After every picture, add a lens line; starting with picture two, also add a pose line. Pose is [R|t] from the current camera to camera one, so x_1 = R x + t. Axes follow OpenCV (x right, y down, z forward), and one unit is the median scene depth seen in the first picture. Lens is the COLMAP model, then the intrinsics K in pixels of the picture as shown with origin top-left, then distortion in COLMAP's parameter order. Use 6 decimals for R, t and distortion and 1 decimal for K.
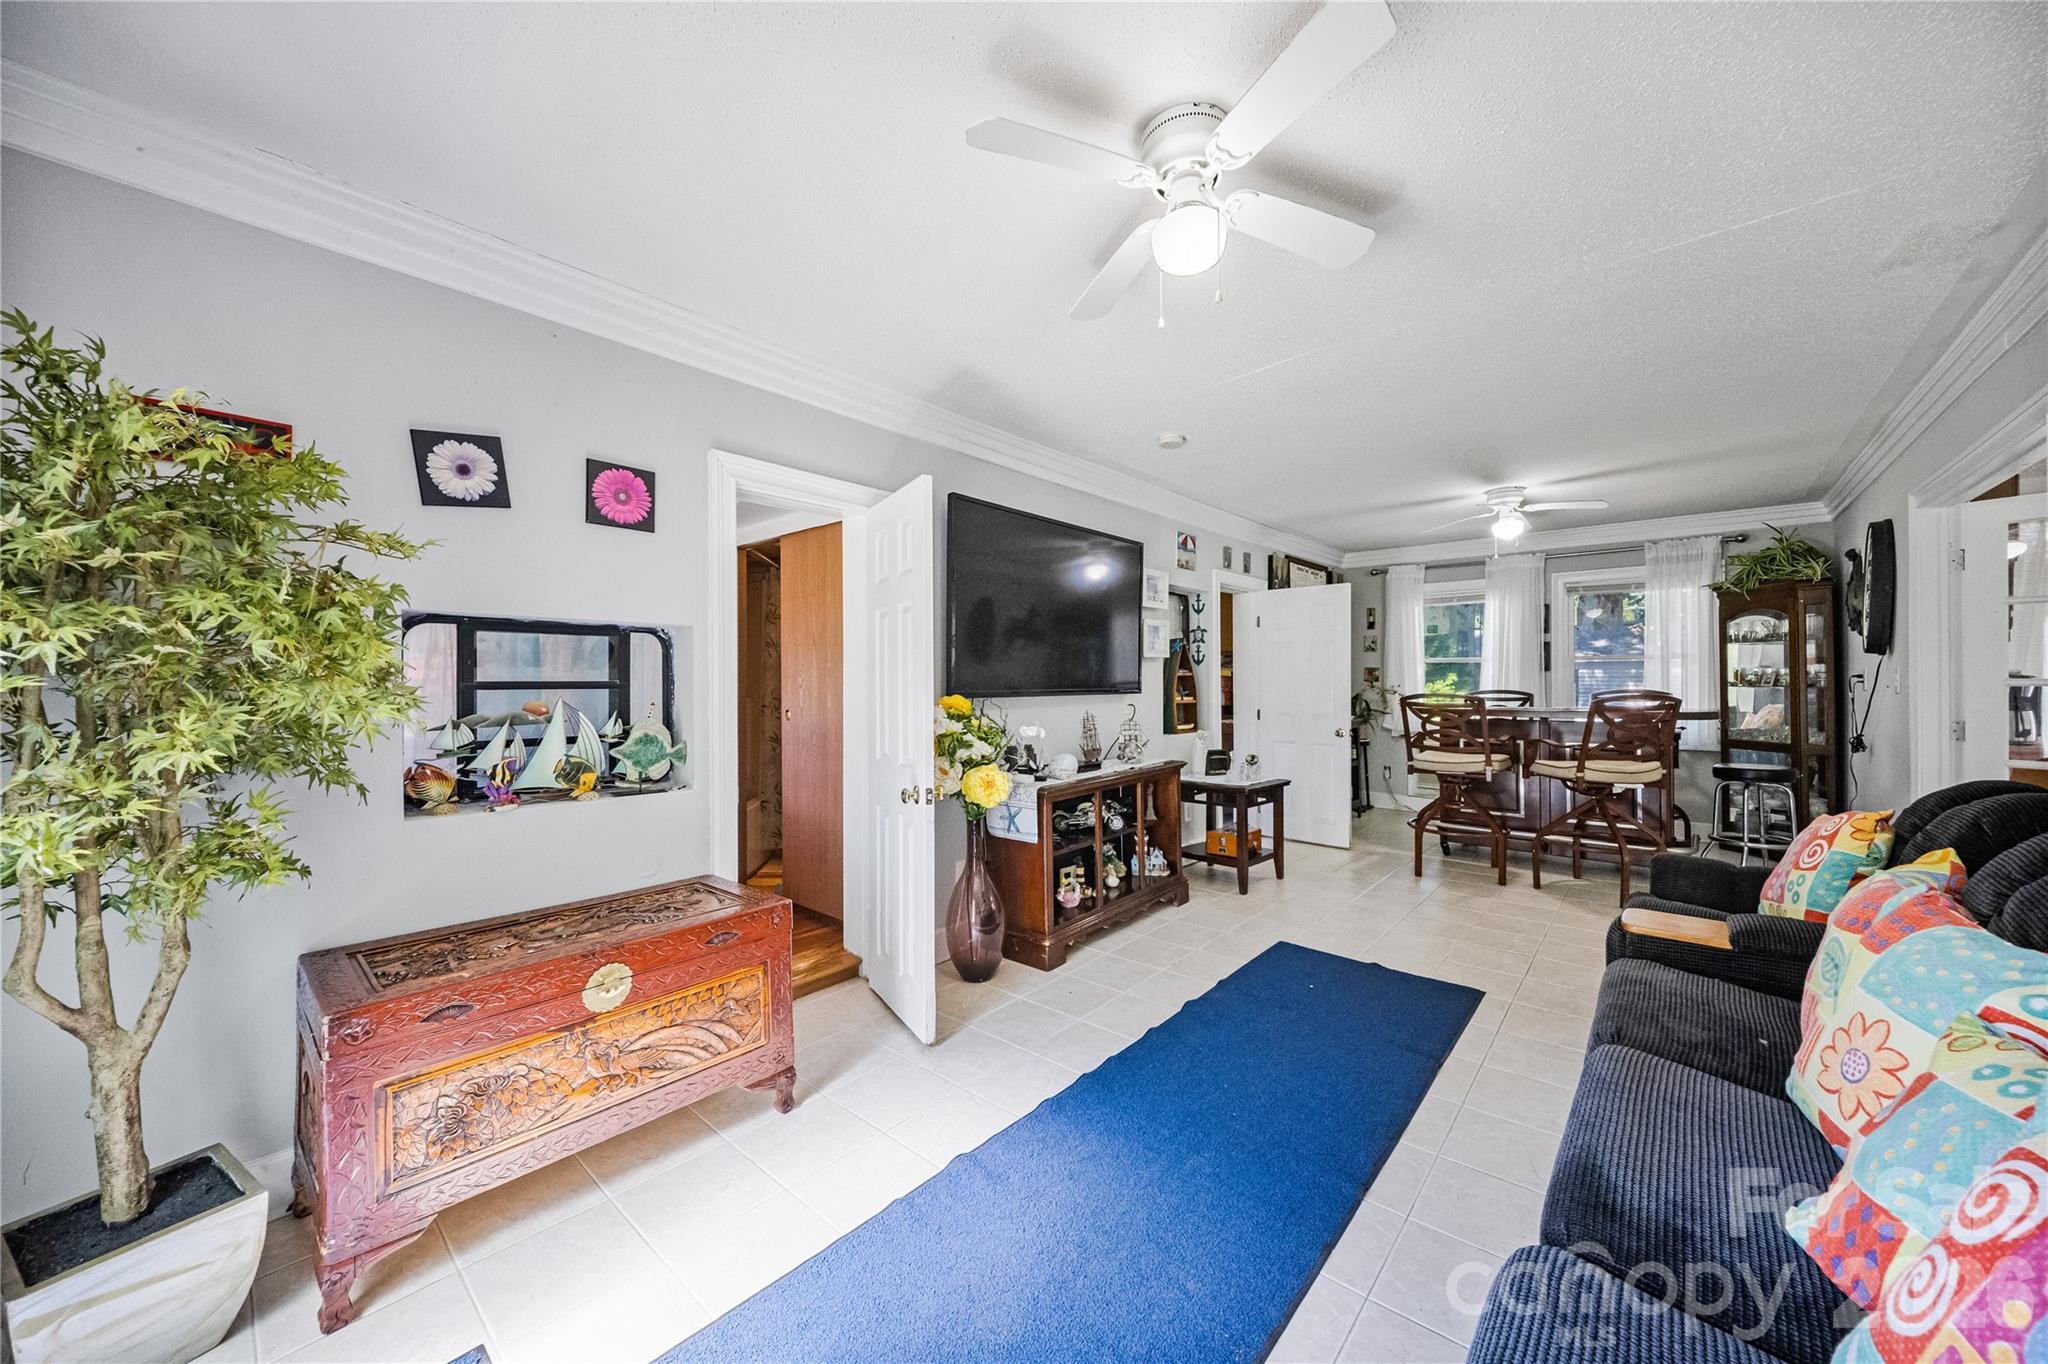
lens RADIAL K [[715.2, 0, 1057.2], [0, 715.2, 682.8], [0, 0, 1]] dist [-0.004669, -0.000402]
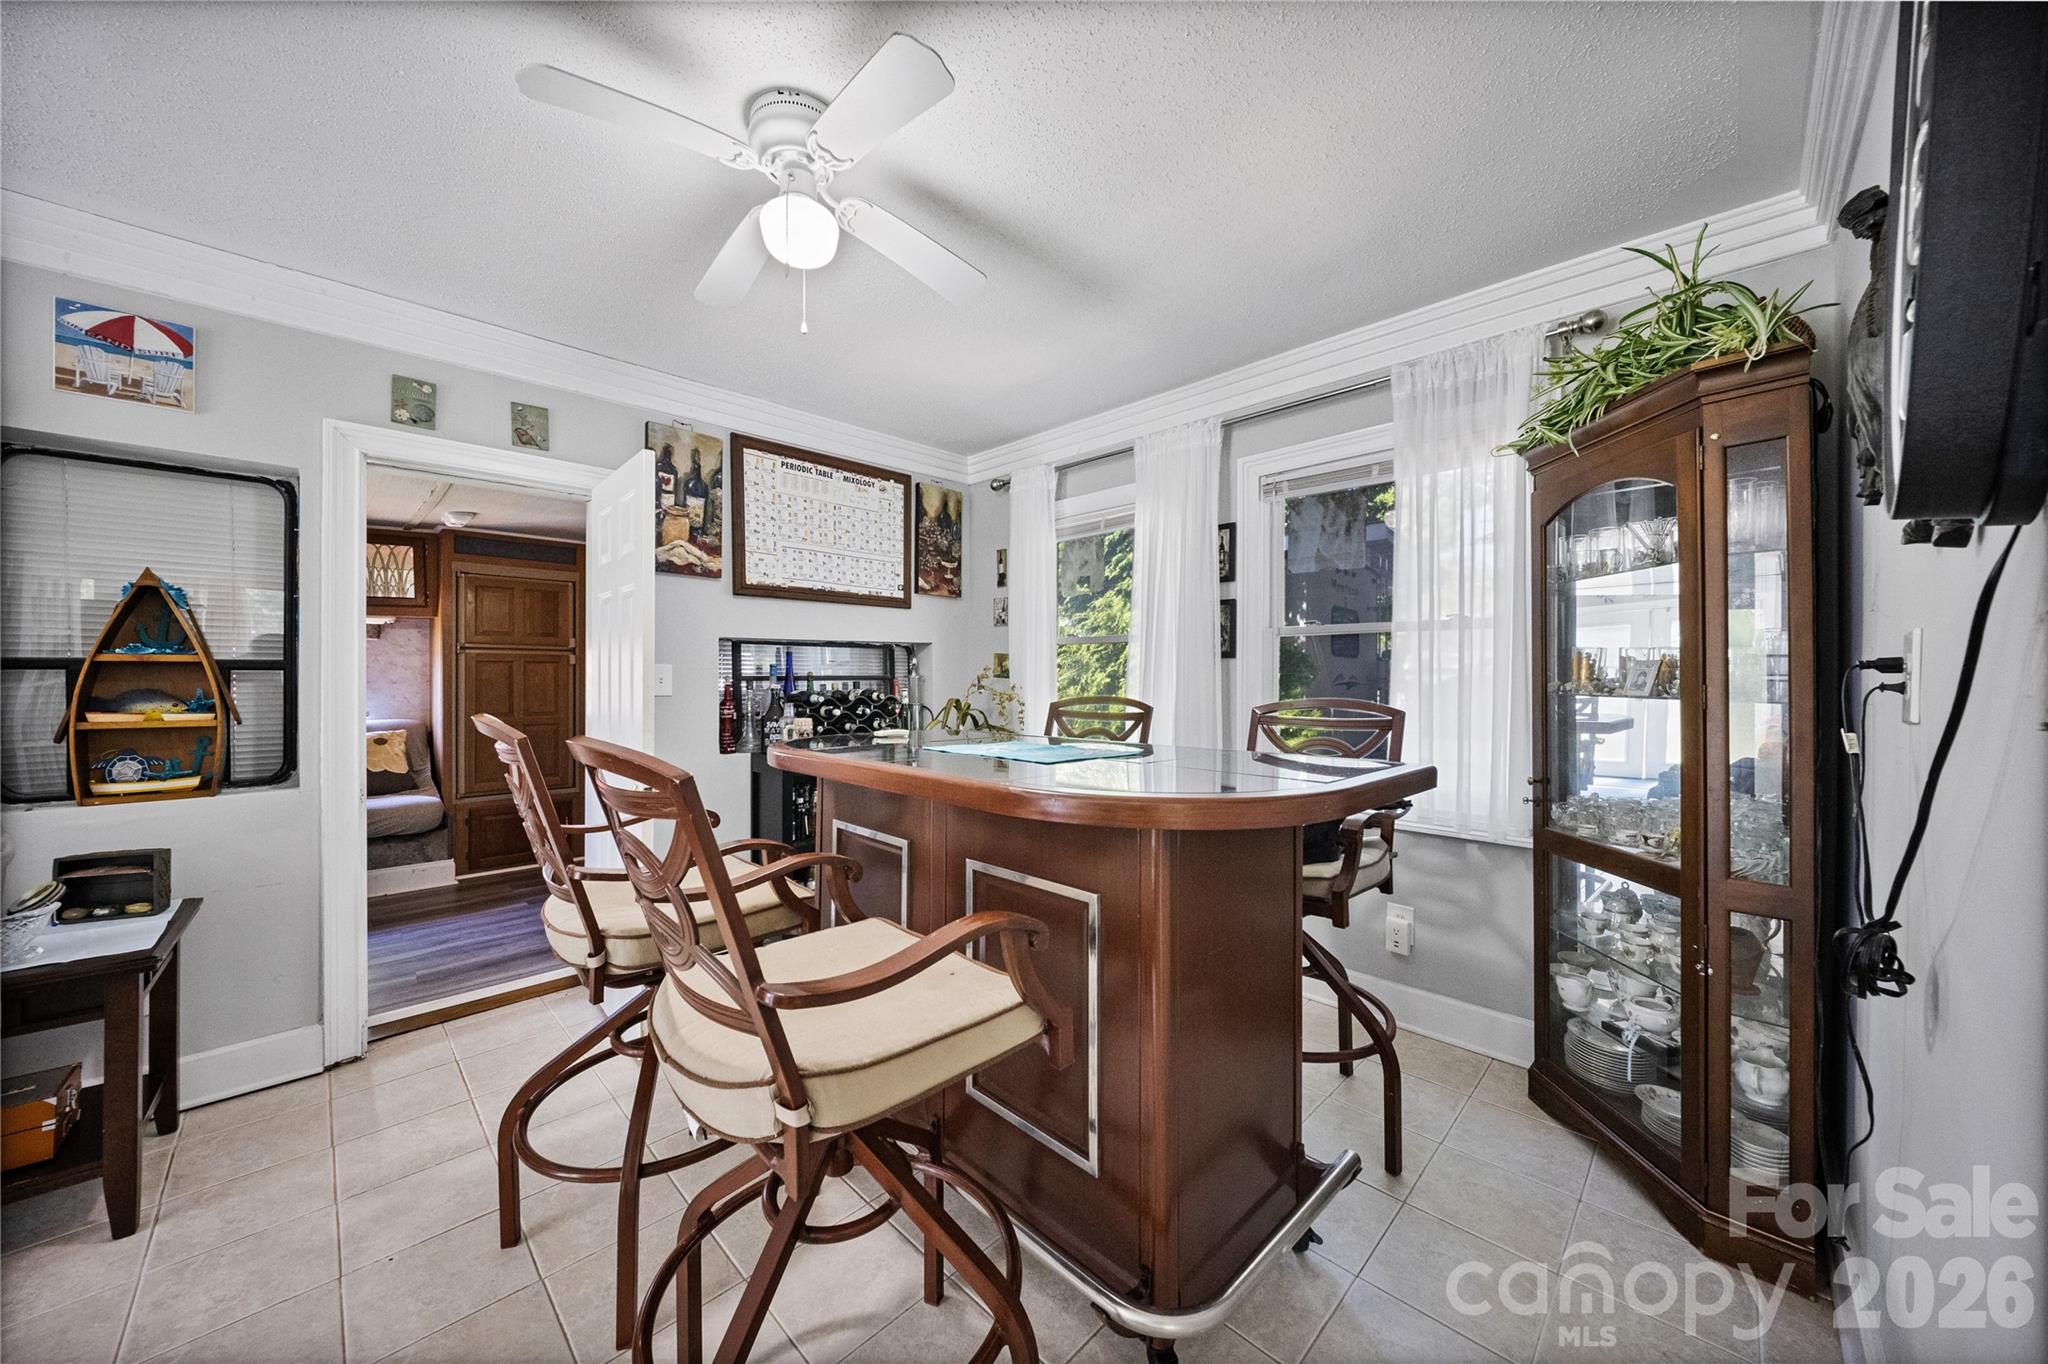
lens RADIAL K [[715.2, 0, 1029.7], [0, 715.2, 676.1], [0, 0, 1]] dist [-0.004669, -0.000402]
pose [[0.998069, 0.006910, -0.061722, 0.653815], [-0.007082, 0.999972, -0.002573, -0.002772], [0.061702, 0.003005, 0.998090, 0.567765]]
